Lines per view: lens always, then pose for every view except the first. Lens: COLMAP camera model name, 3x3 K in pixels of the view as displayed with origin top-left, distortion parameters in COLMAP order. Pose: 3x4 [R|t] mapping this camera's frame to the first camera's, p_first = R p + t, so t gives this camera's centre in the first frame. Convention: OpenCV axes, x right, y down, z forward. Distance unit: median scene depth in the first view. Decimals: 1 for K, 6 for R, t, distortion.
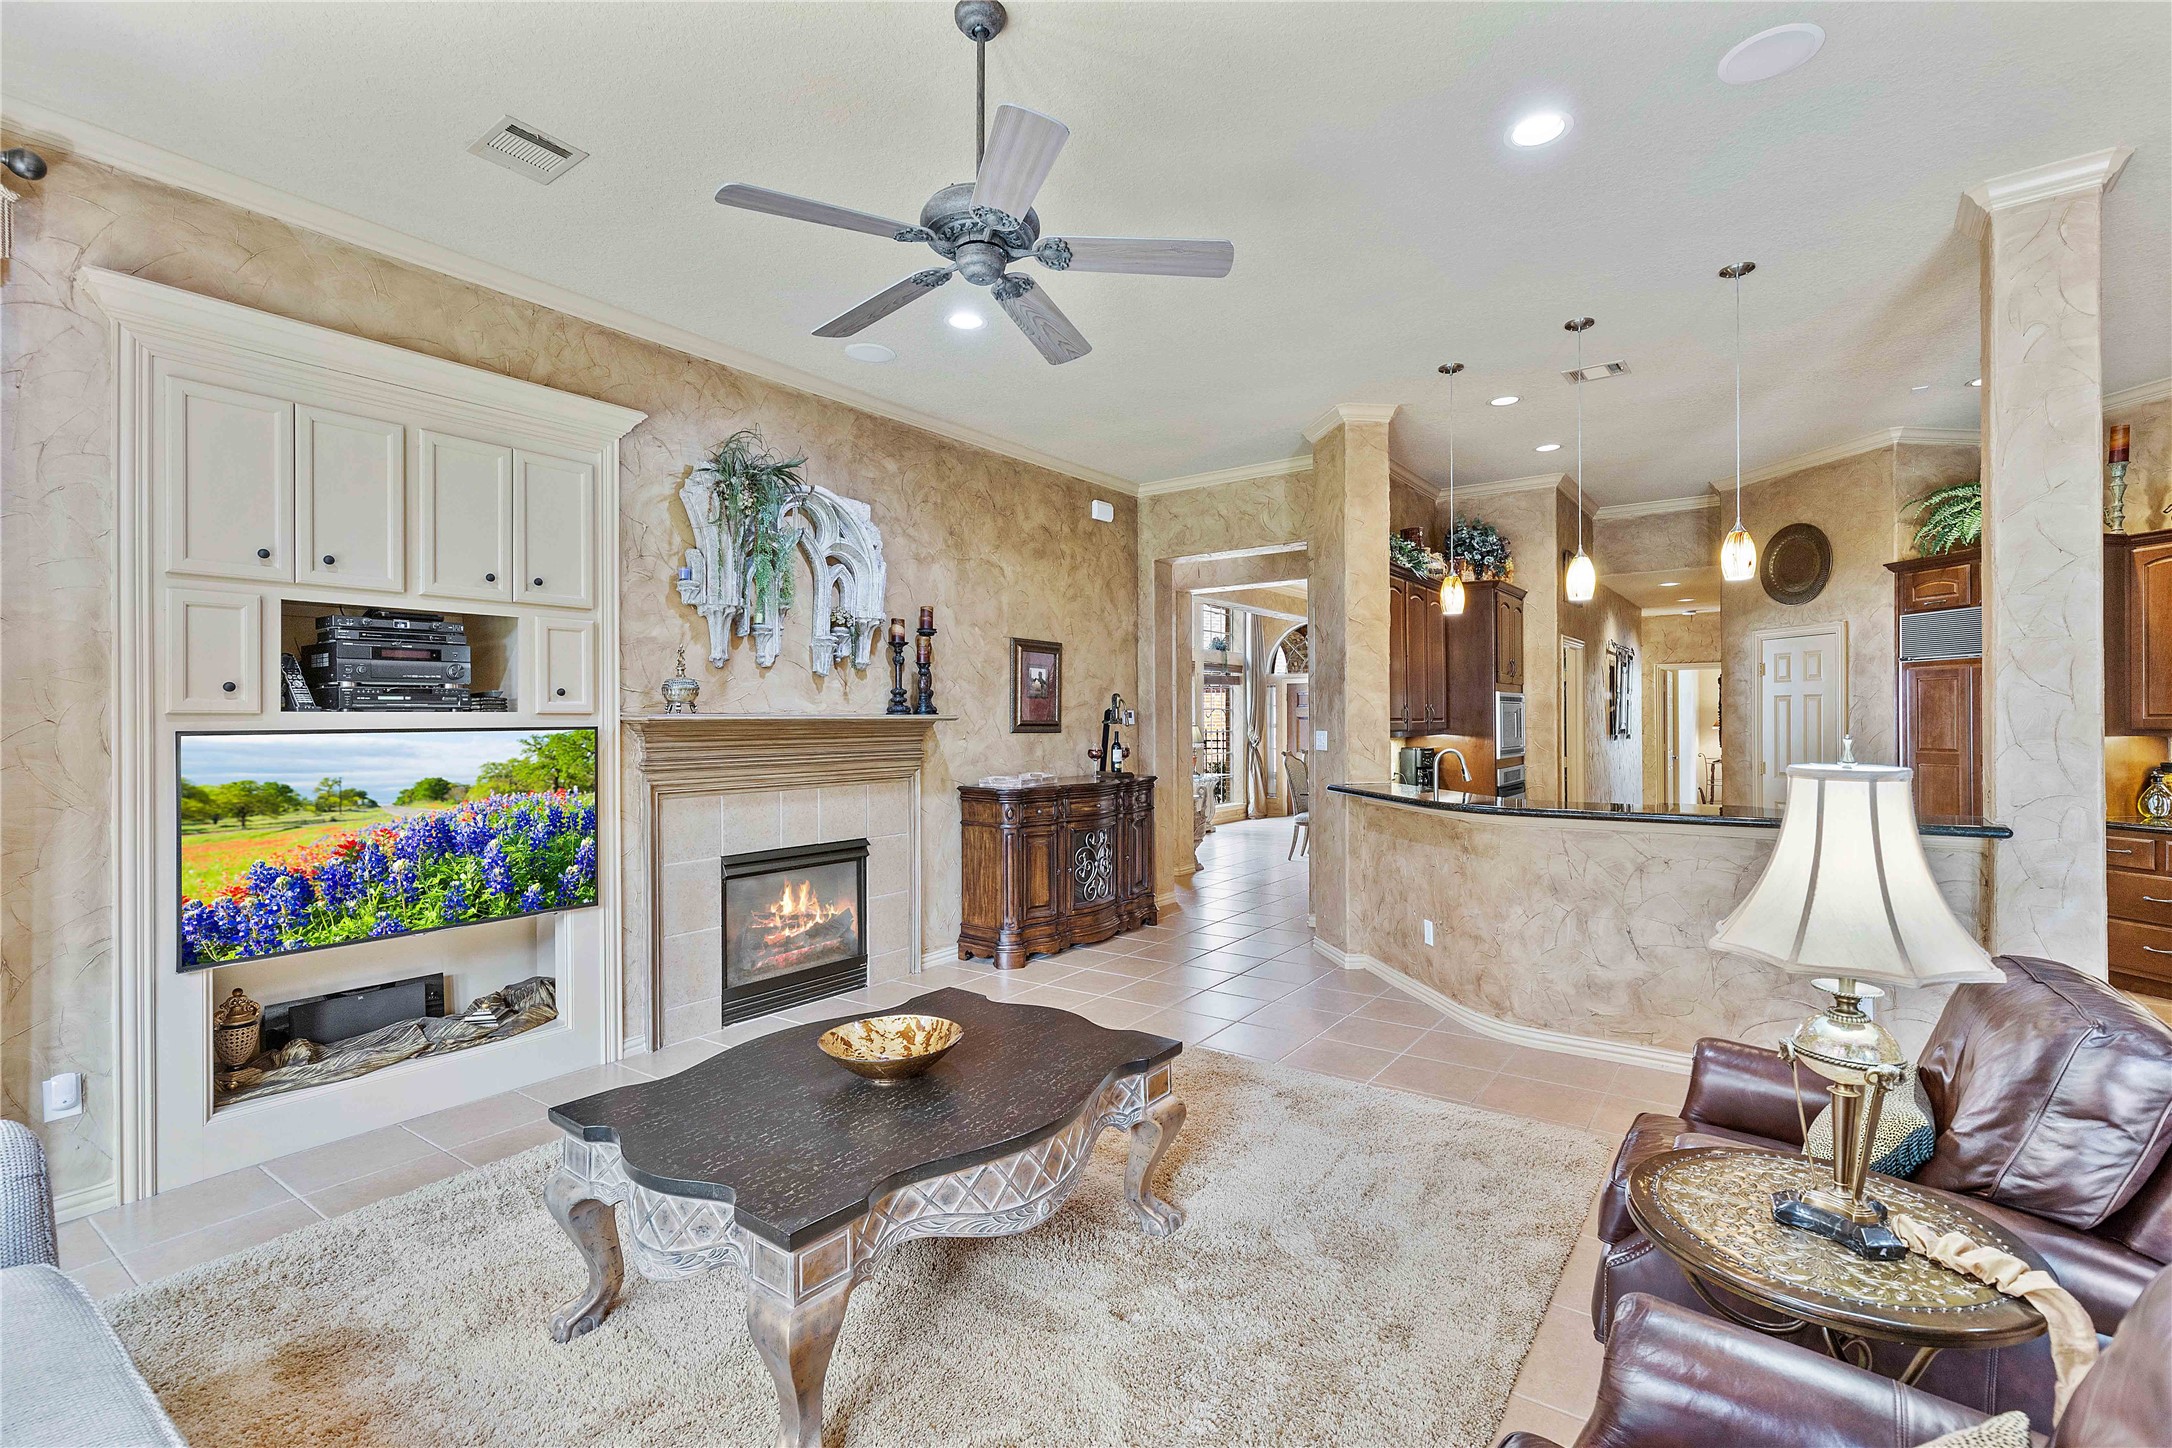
lens RADIAL K [[983.6, 0, 1096.9], [0, 983.6, 719.5], [0, 0, 1]] dist [0.000512, -0.000526]
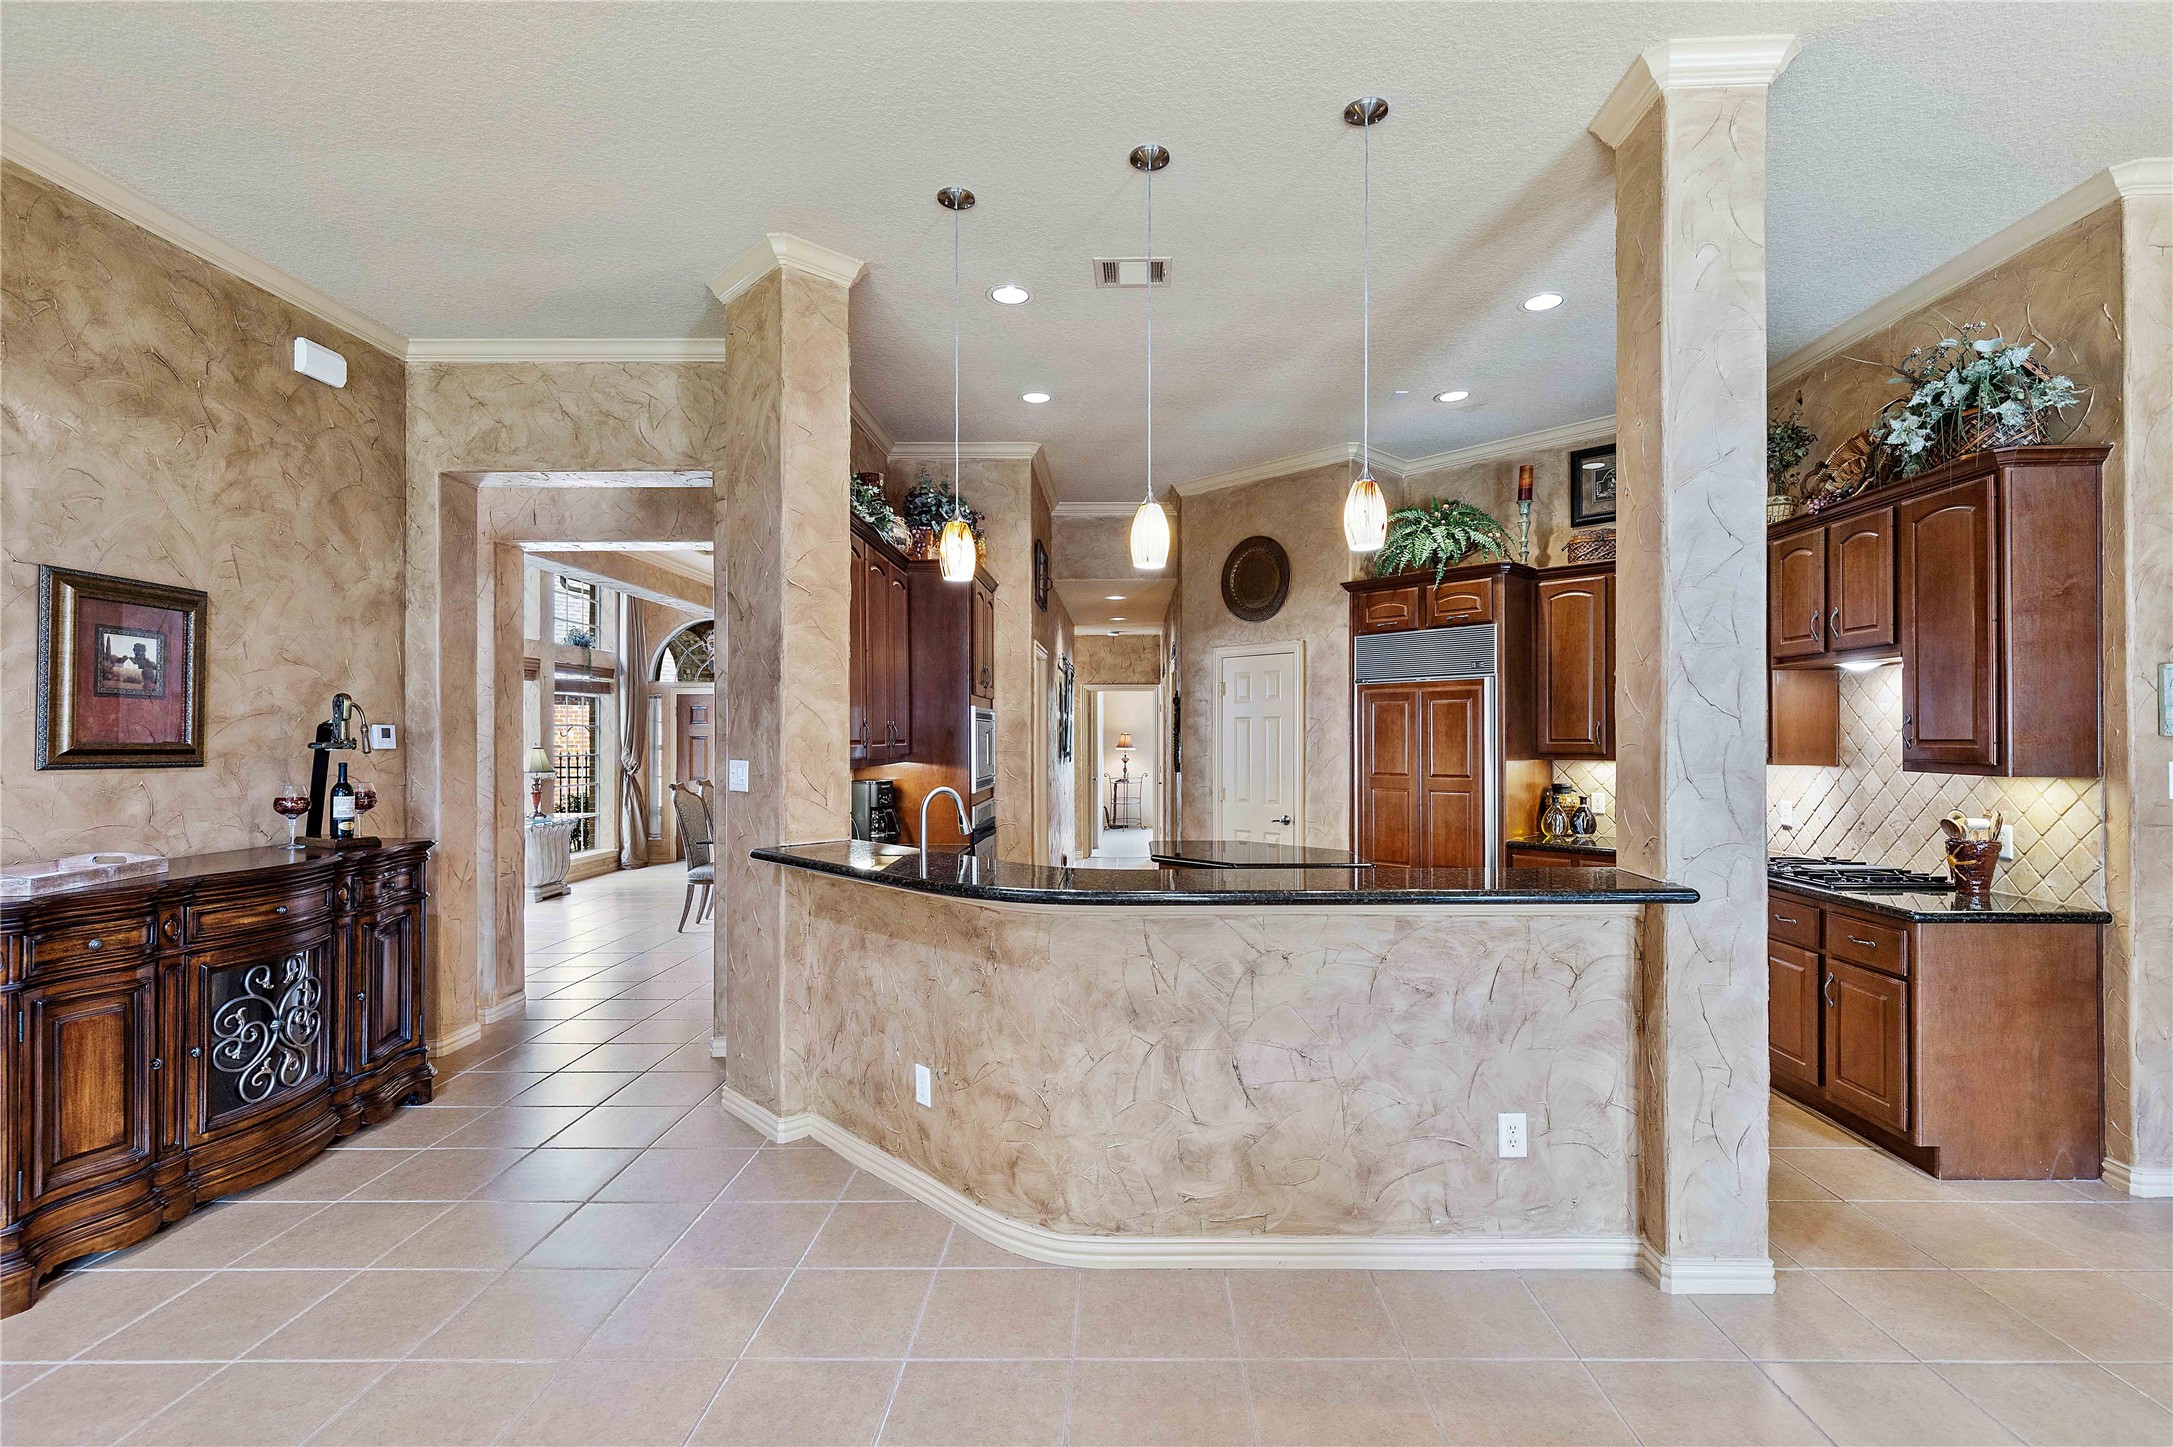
lens RADIAL K [[986.9, 0, 1118.7], [0, 986.9, 735.0], [0, 0, 1]] dist [0.005132, -0.000183]
pose [[0.818097, 0.005517, 0.575053, 0.059679], [-0.003374, 0.999983, -0.004795, -0.002361], [-0.575070, 0.001983, 0.818102, 0.321030]]
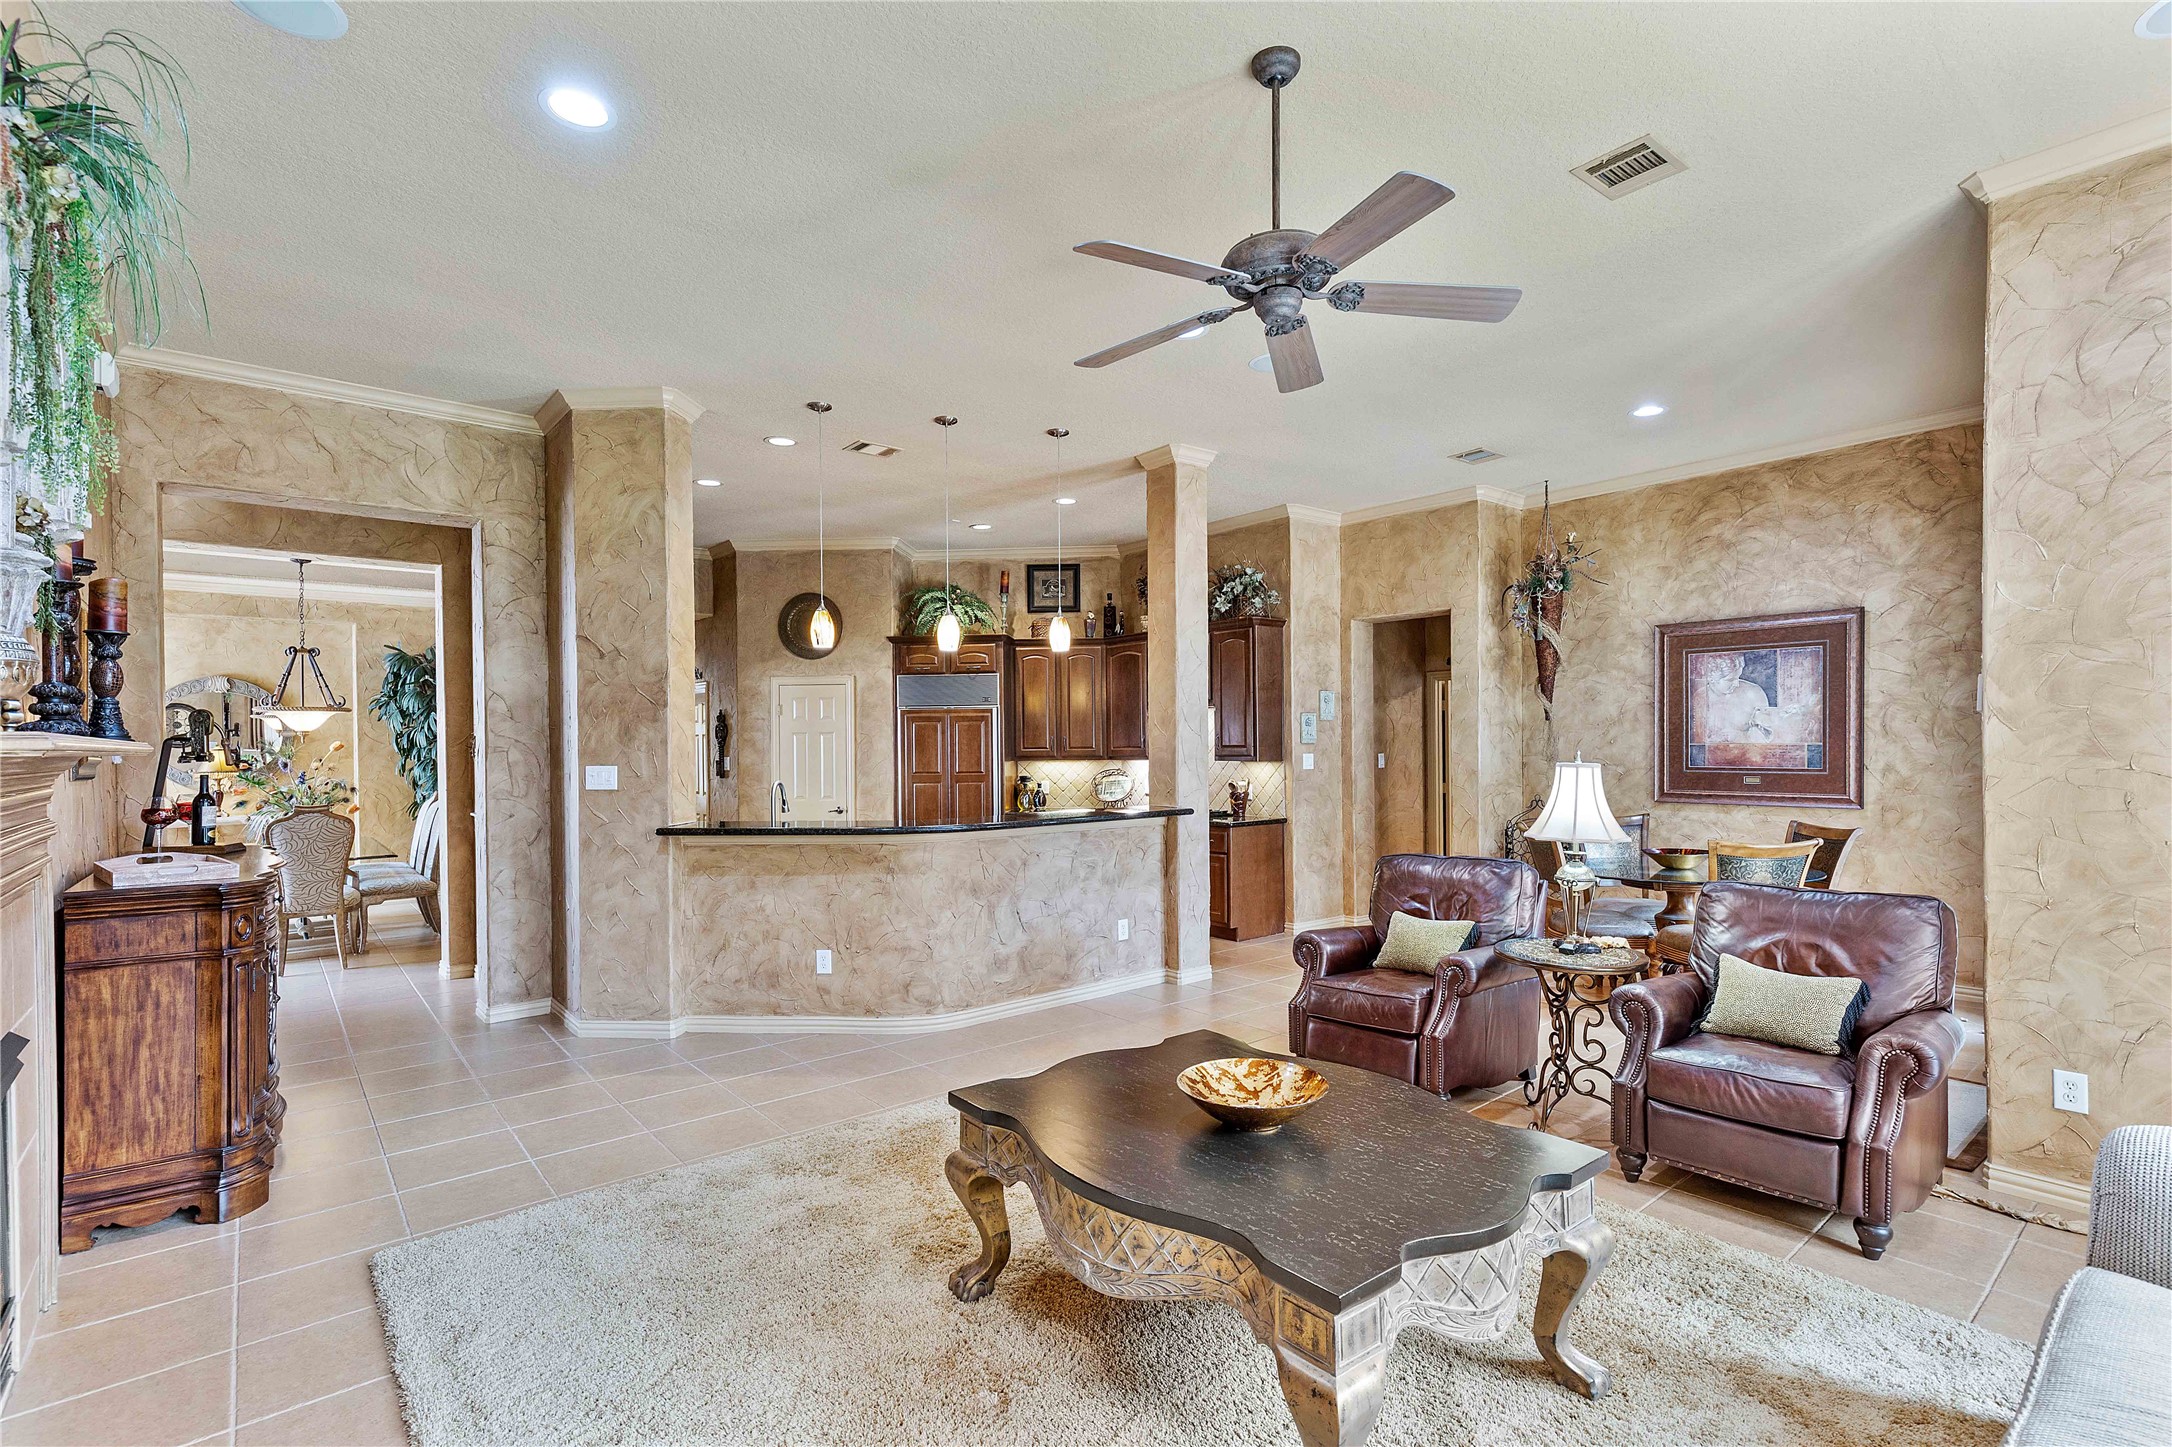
lens RADIAL K [[1006.9, 0, 1129.8], [0, 1006.9, 755.8], [0, 0, 1]] dist [0.002909, -0.000149]
pose [[0.224508, -0.005822, 0.974455, -0.461683], [0.007368, 0.999964, 0.004277, 0.002406], [-0.974444, 0.006220, 0.224543, 0.355700]]
